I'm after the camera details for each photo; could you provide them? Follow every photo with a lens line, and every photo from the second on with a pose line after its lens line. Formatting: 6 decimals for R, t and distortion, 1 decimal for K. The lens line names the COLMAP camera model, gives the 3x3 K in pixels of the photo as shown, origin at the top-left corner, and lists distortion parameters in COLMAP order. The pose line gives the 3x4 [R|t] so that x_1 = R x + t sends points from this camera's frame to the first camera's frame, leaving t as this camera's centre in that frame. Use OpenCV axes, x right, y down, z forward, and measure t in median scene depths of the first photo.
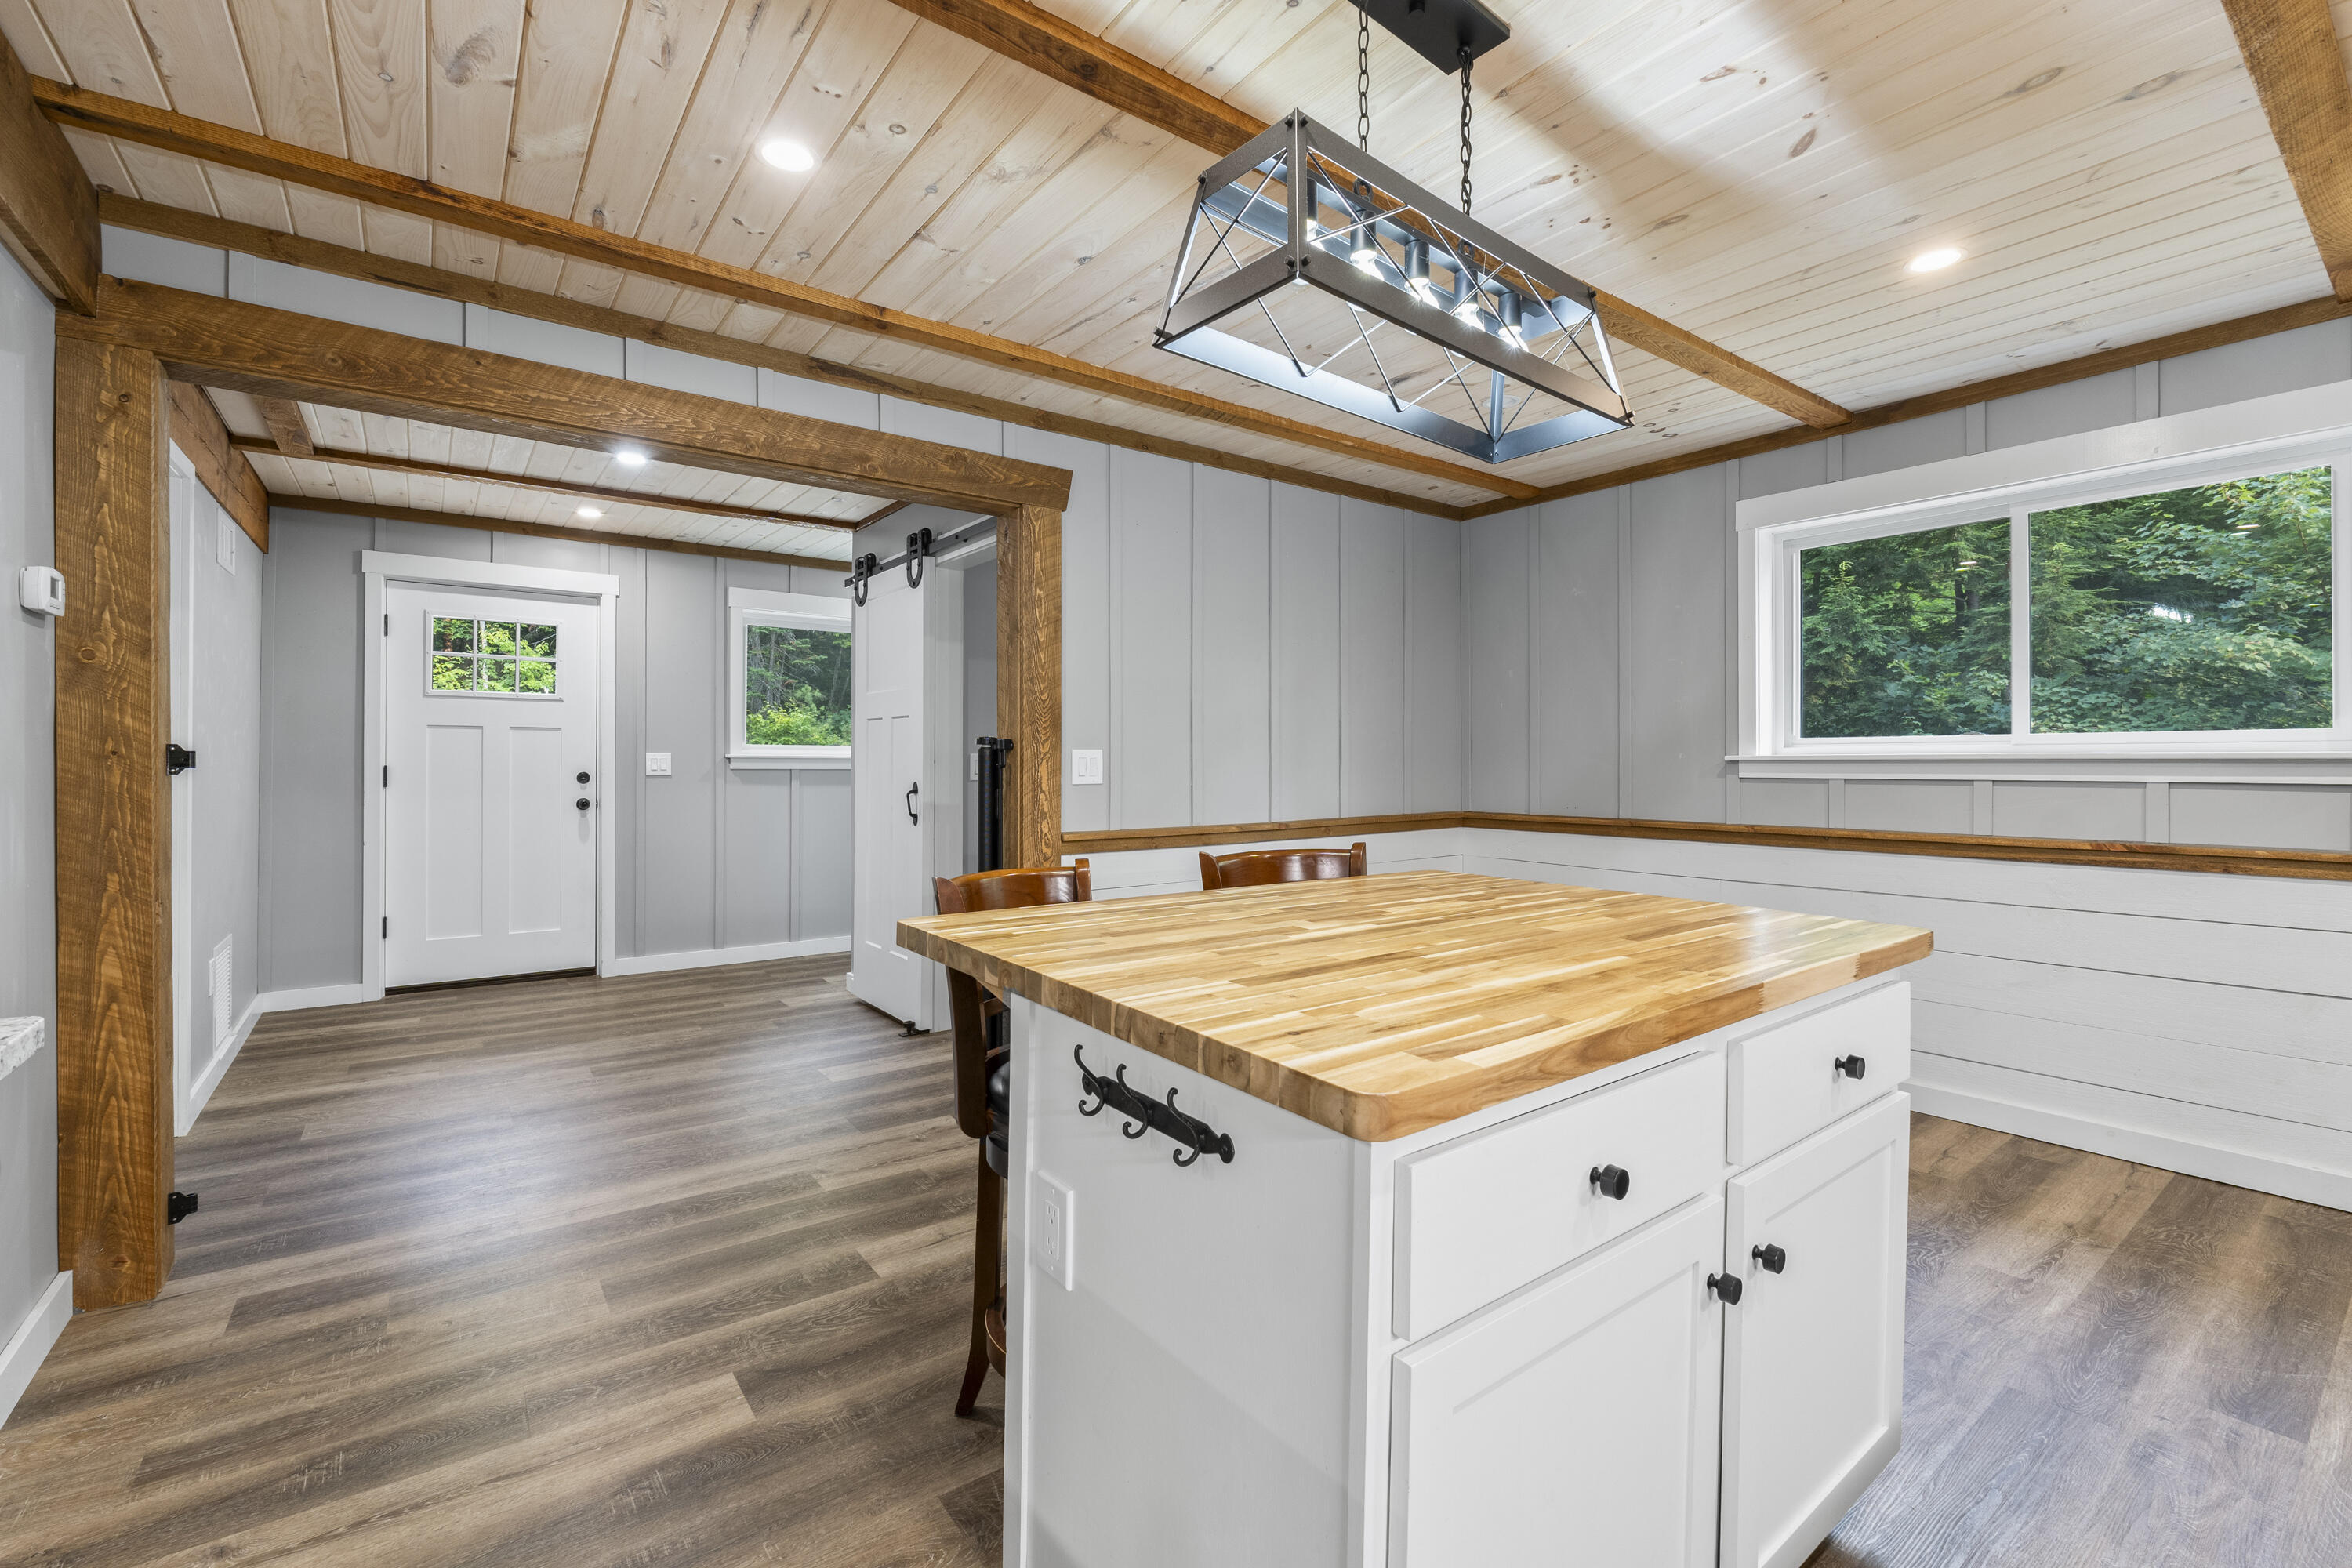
lens RADIAL K [[1006.9, 0, 1181.3], [0, 1006.9, 771.8], [0, 0, 1]] dist [-0.003202, -0.000029]
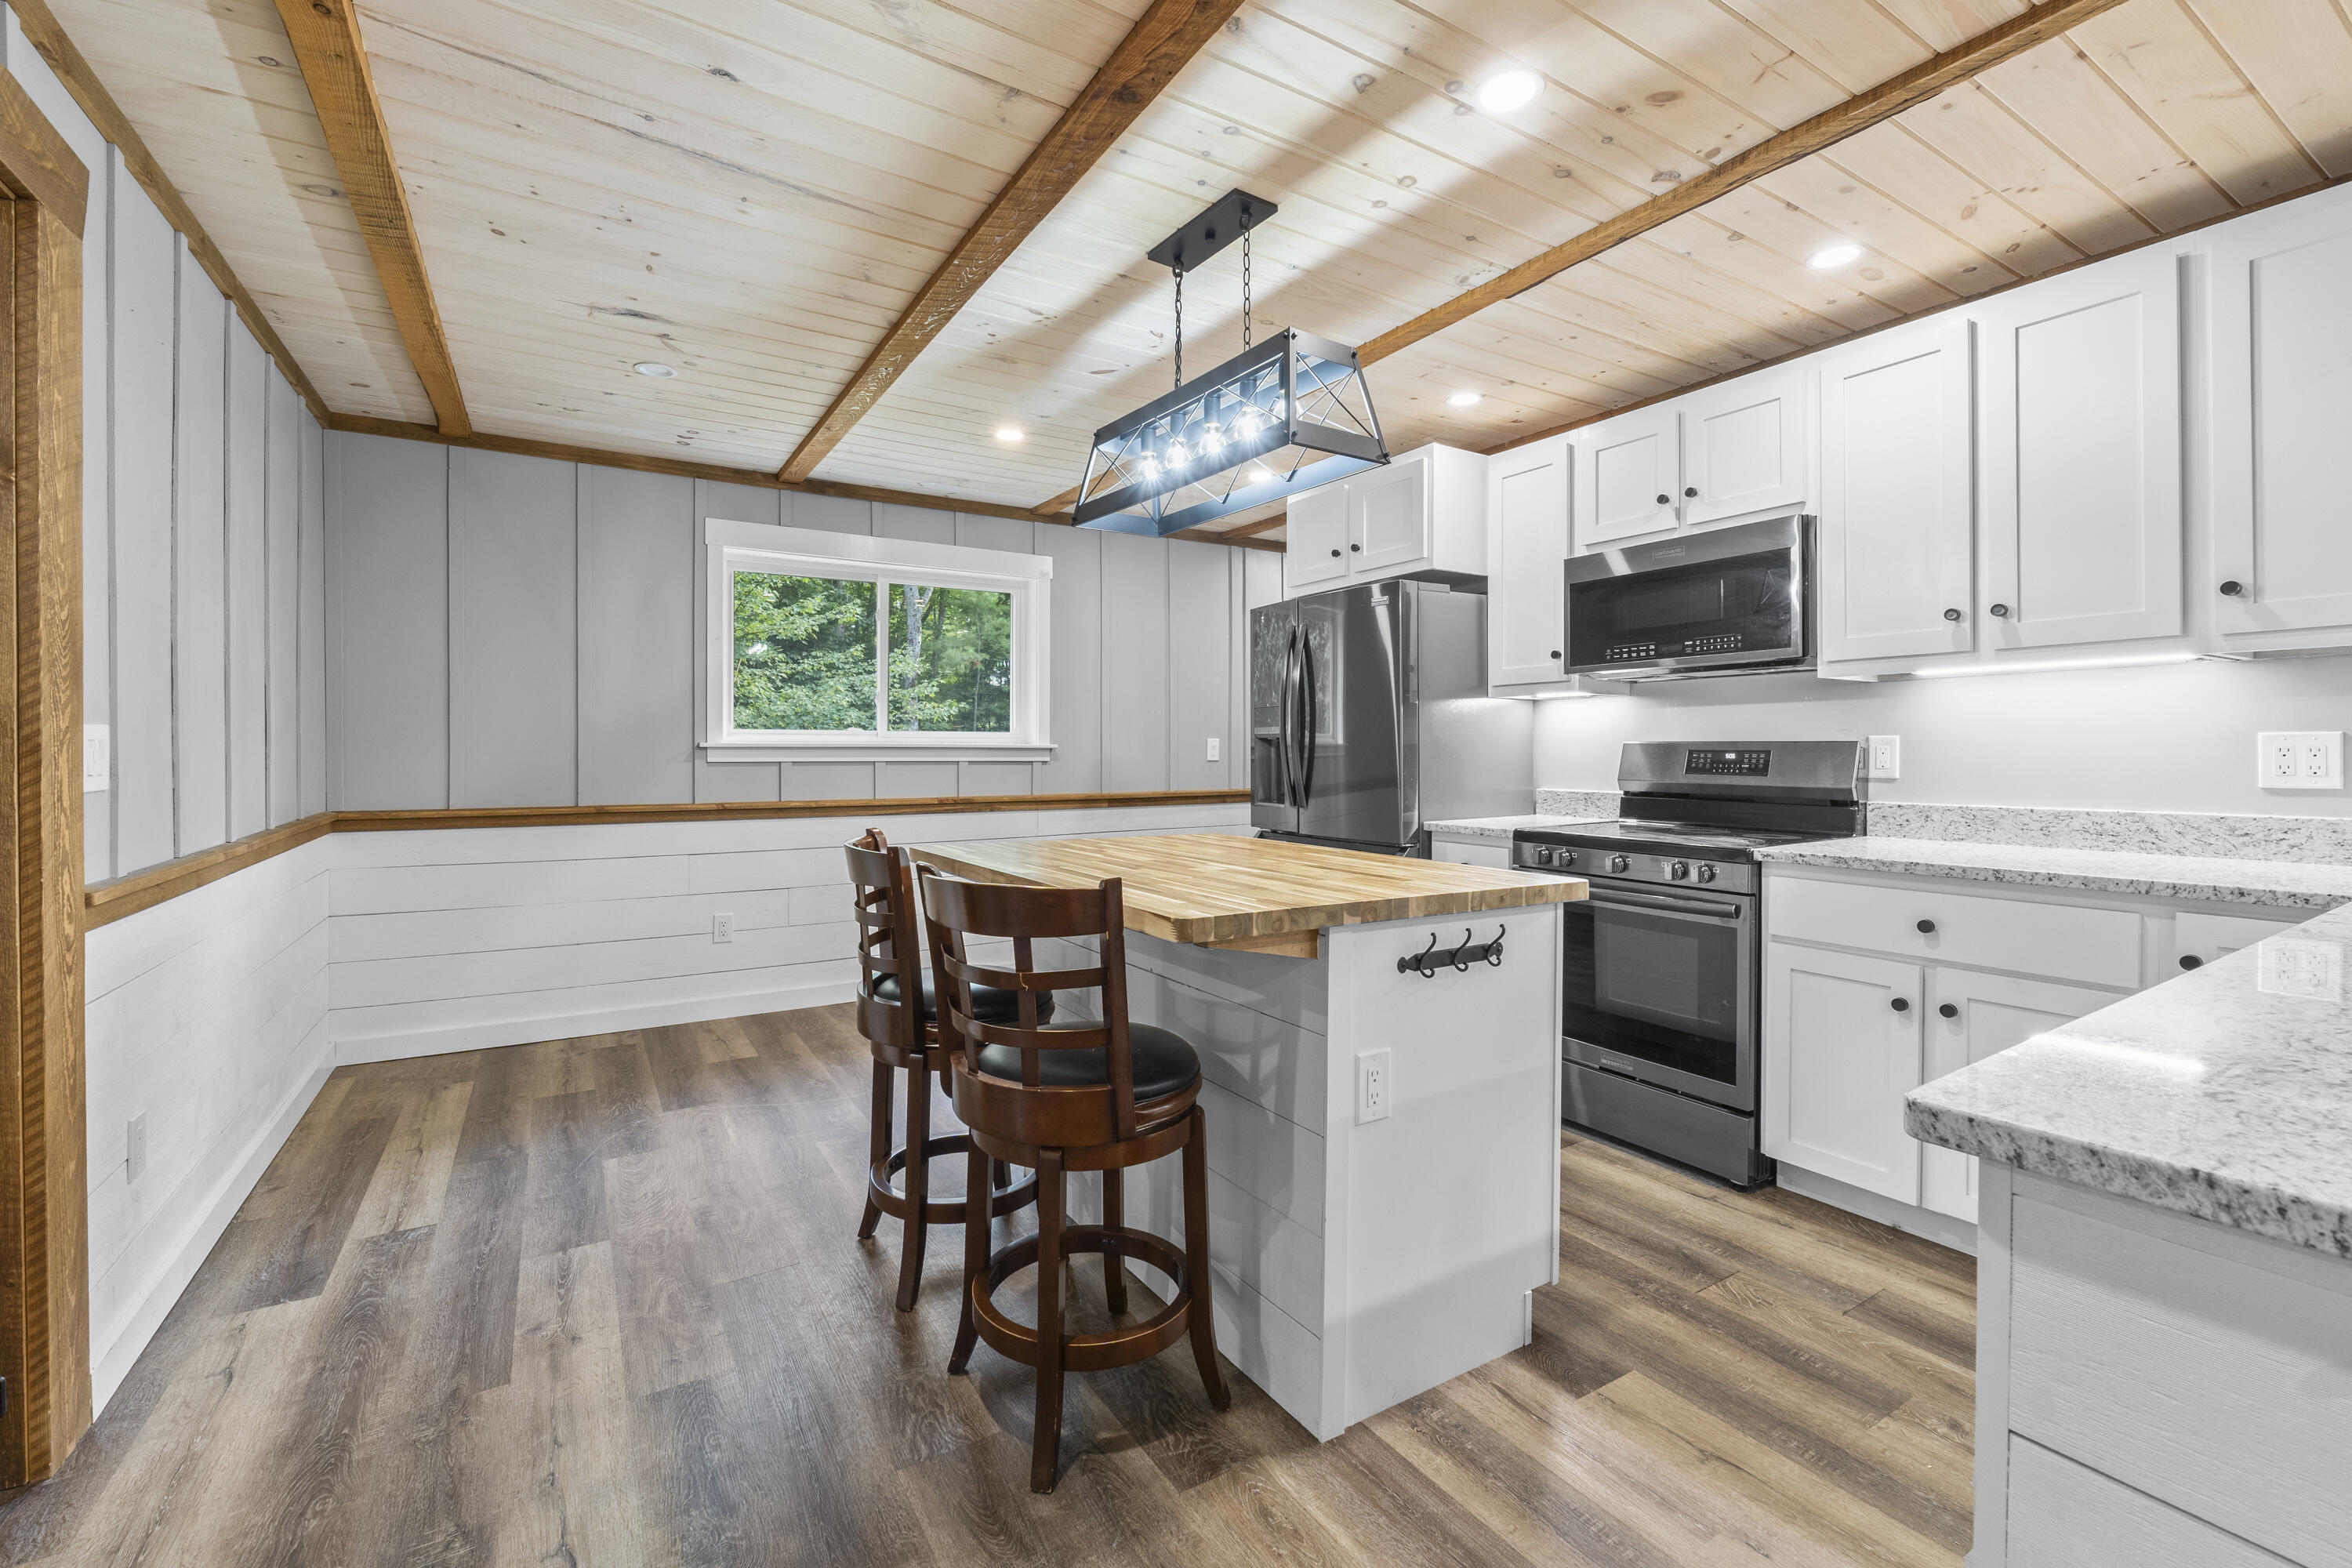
lens RADIAL K [[1006.9, 0, 1146.9], [0, 1006.9, 751.2], [0, 0, 1]] dist [-0.003202, -0.000029]
pose [[0.106457, 0.000242, 0.994317, -0.574809], [0.007601, 0.999971, -0.001057, -0.001677], [-0.994288, 0.007670, 0.106452, 0.432966]]
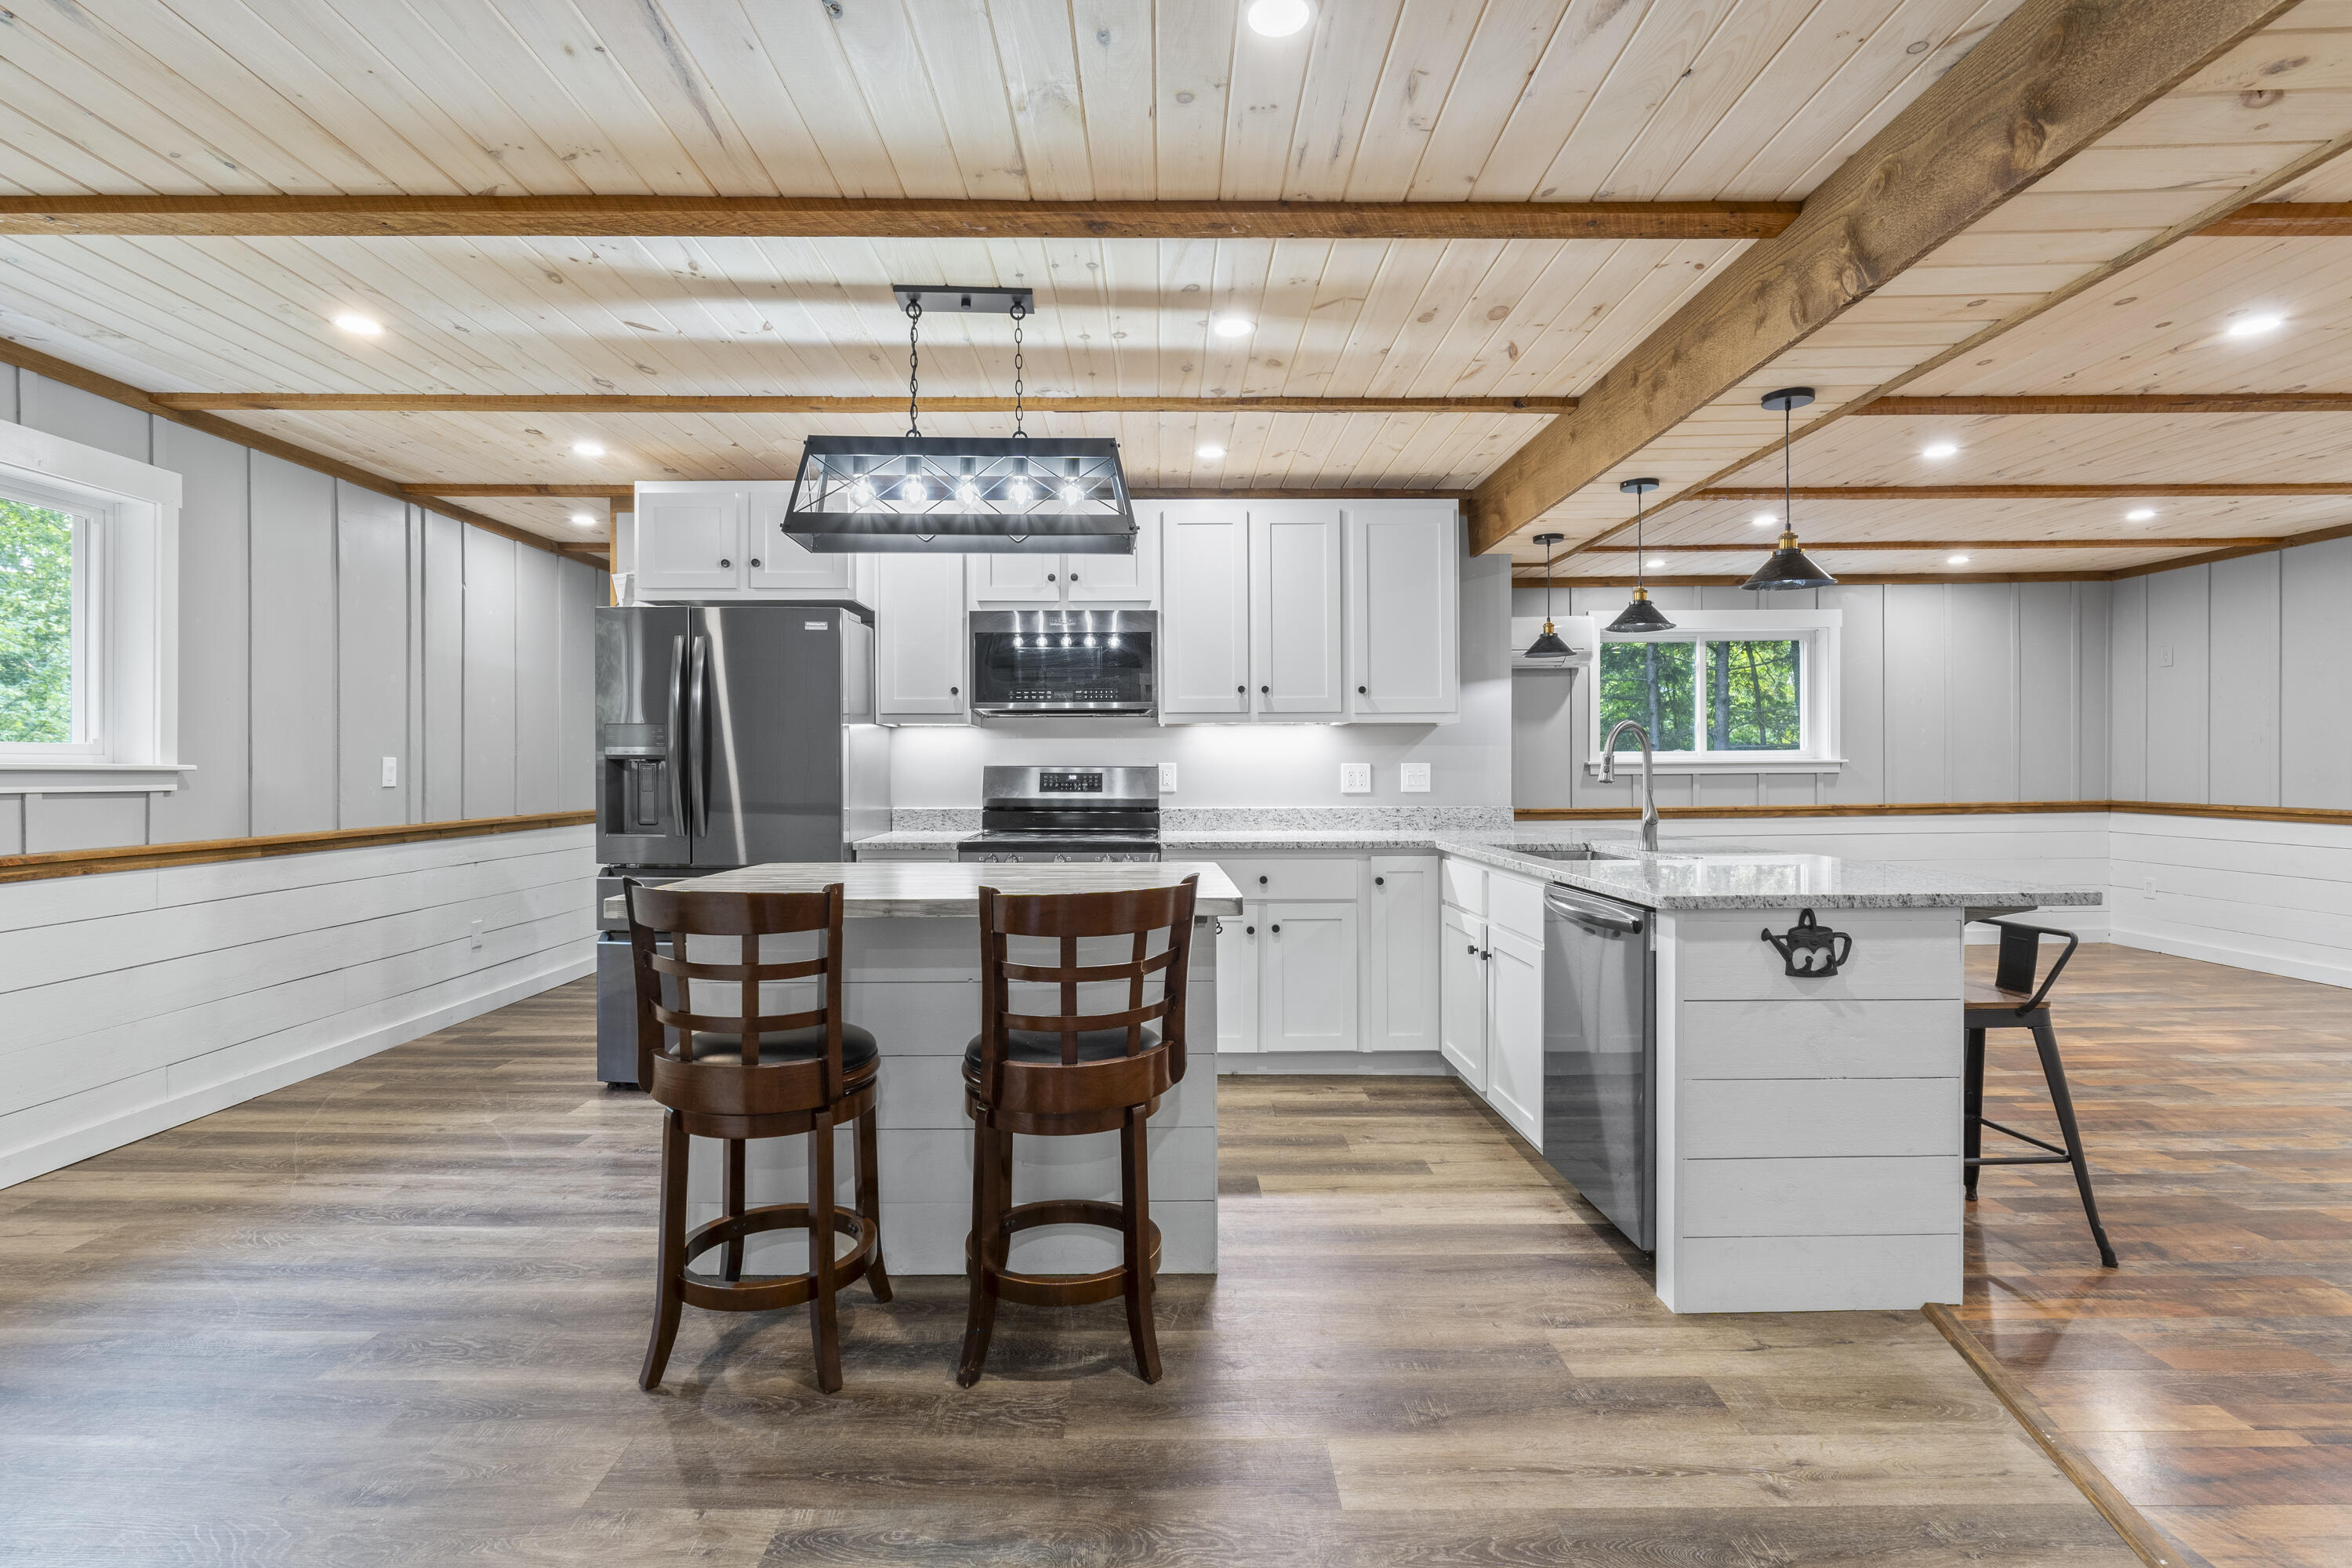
lens RADIAL K [[1125.6, 0, 1155.2], [0, 1125.6, 773.3], [0, 0, 1]] dist [-0.002720, 0.000064]
pose [[-0.802681, -0.000312, 0.596408, -0.498217], [0.005959, 0.999946, 0.008543, -0.010129], [-0.596378, 0.010412, -0.802636, 1.039453]]
